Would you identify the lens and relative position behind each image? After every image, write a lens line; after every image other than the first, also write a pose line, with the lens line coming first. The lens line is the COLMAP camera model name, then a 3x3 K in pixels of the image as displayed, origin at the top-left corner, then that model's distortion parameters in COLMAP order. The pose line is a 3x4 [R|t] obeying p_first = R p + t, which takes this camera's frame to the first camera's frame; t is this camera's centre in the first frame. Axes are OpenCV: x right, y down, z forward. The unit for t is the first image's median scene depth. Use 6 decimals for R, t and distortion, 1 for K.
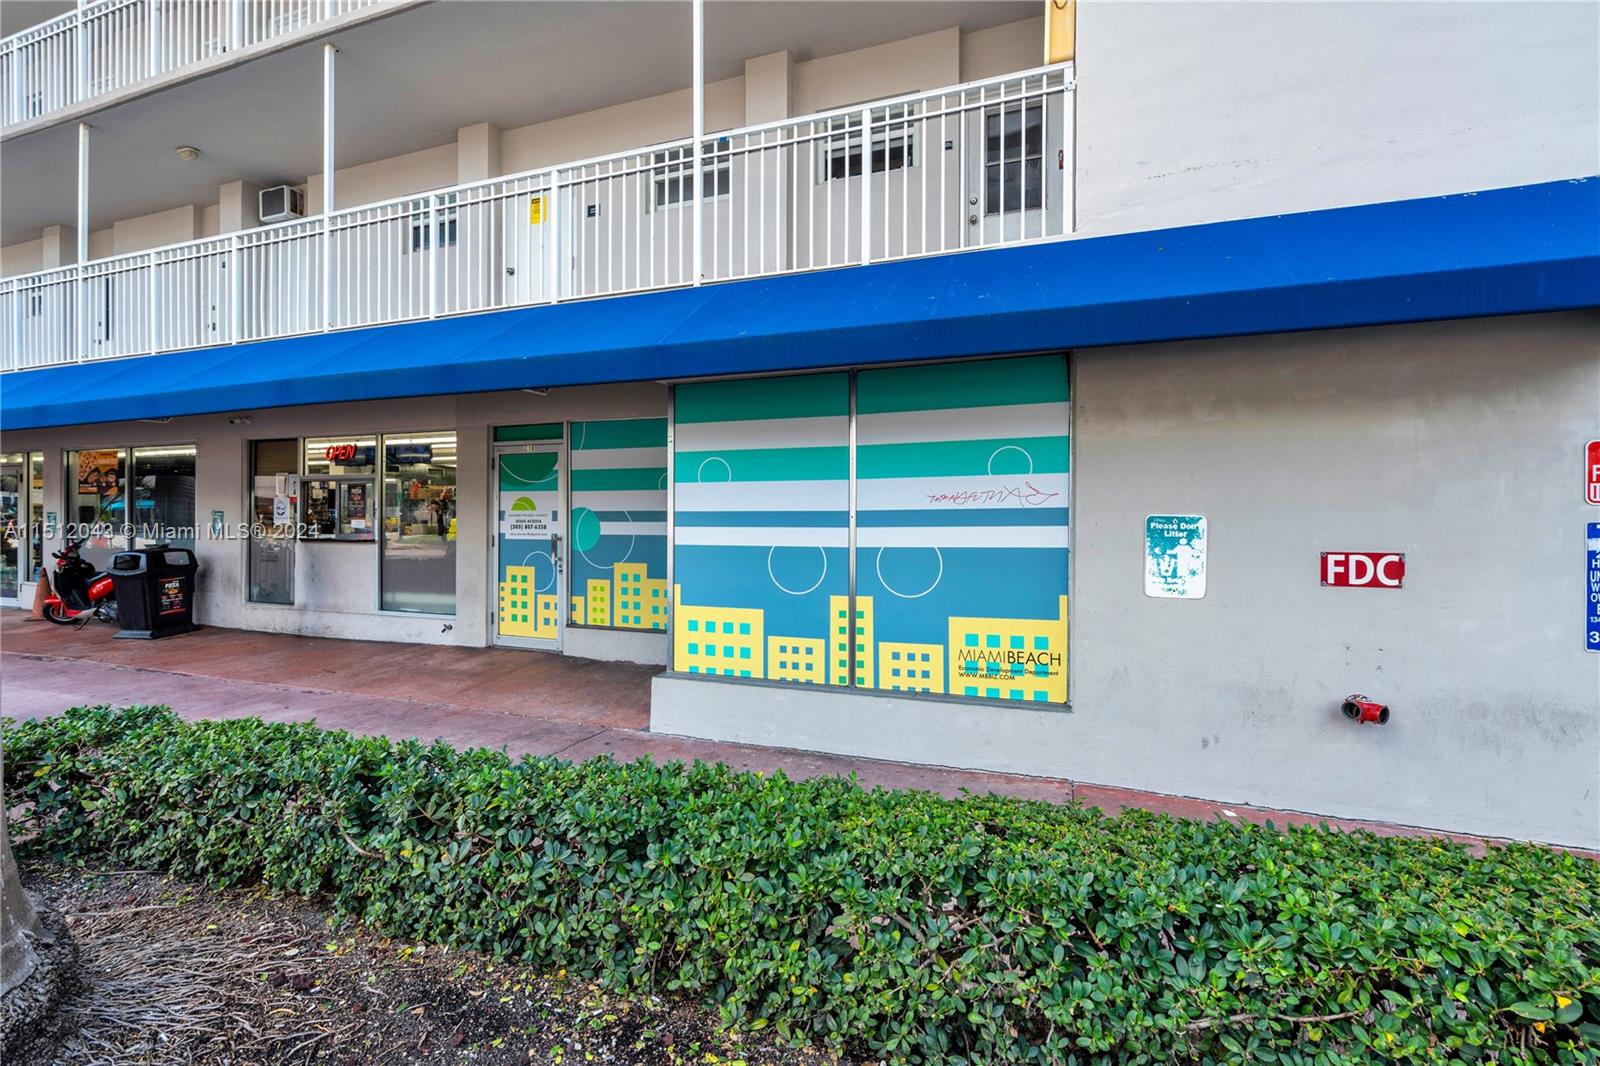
lens RADIAL K [[743.5, 0, 800.0], [0, 743.5, 533.0], [0, 0, 1]] dist [-0.000068, 0.000712]
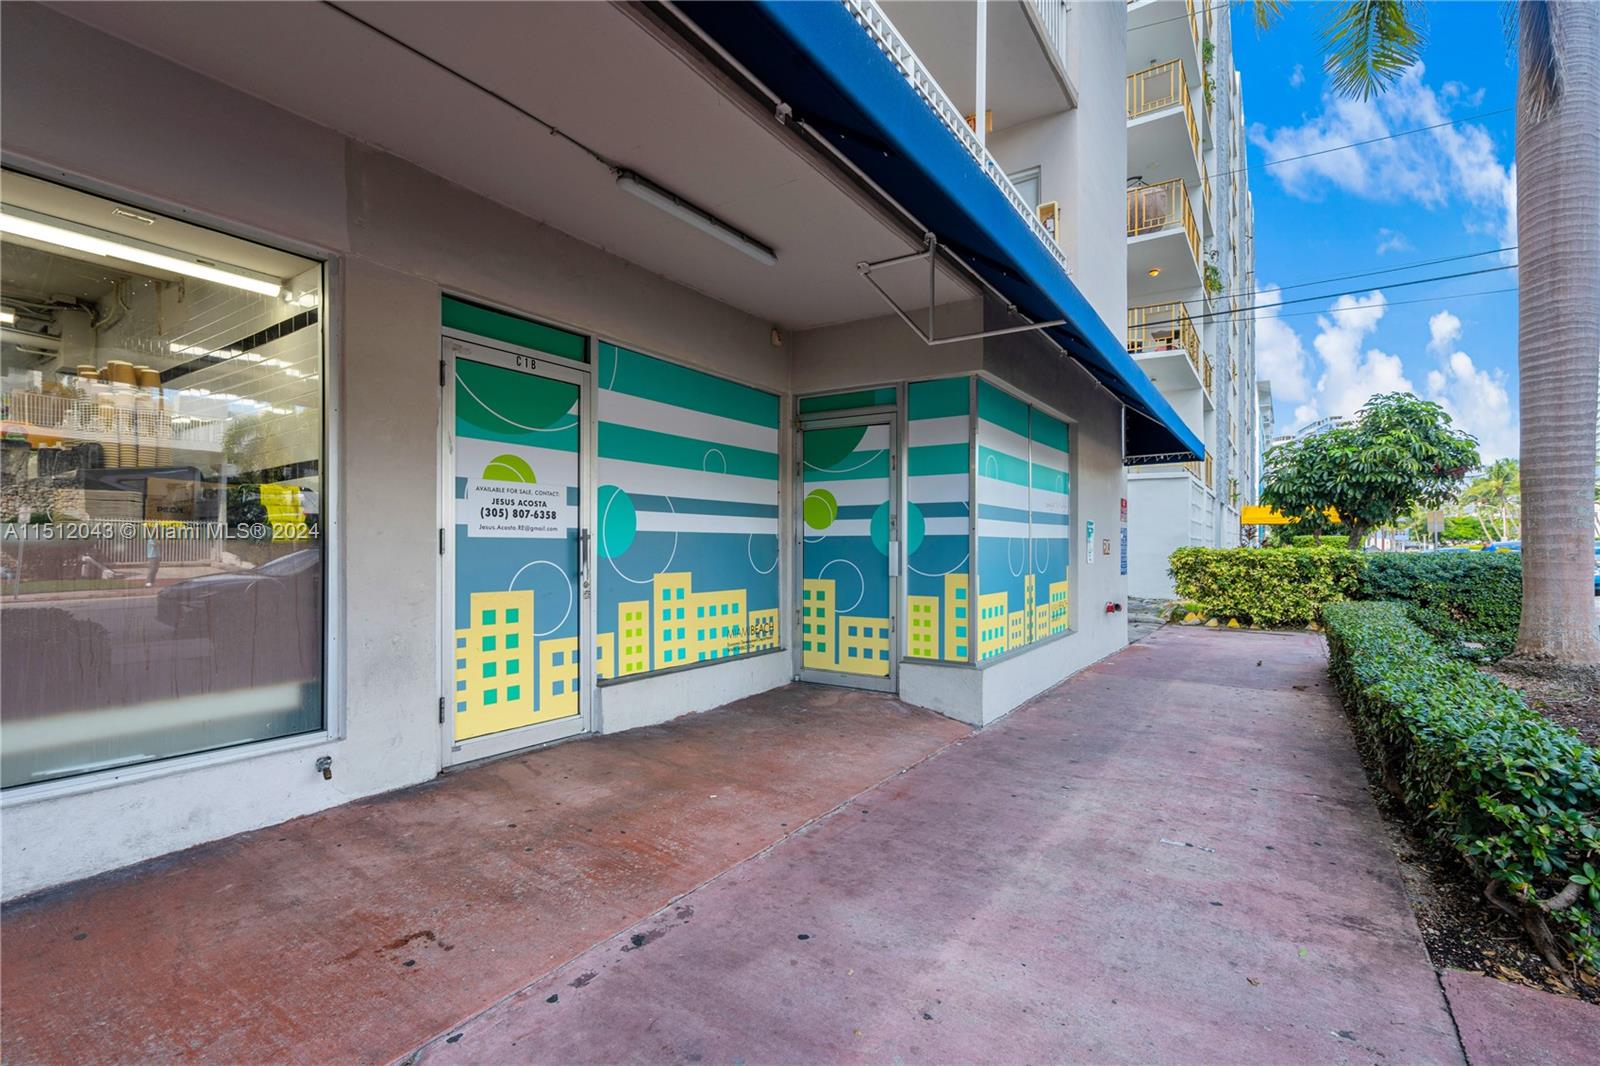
lens RADIAL K [[743.5, 0, 800.0], [0, 743.5, 533.0], [0, 0, 1]] dist [-0.000068, 0.000712]
pose [[0.214168, 0.015238, 0.976678, -0.849094], [0.008277, 0.999814, -0.017415, 0.016173], [-0.976762, 0.011814, 0.214002, 0.715564]]
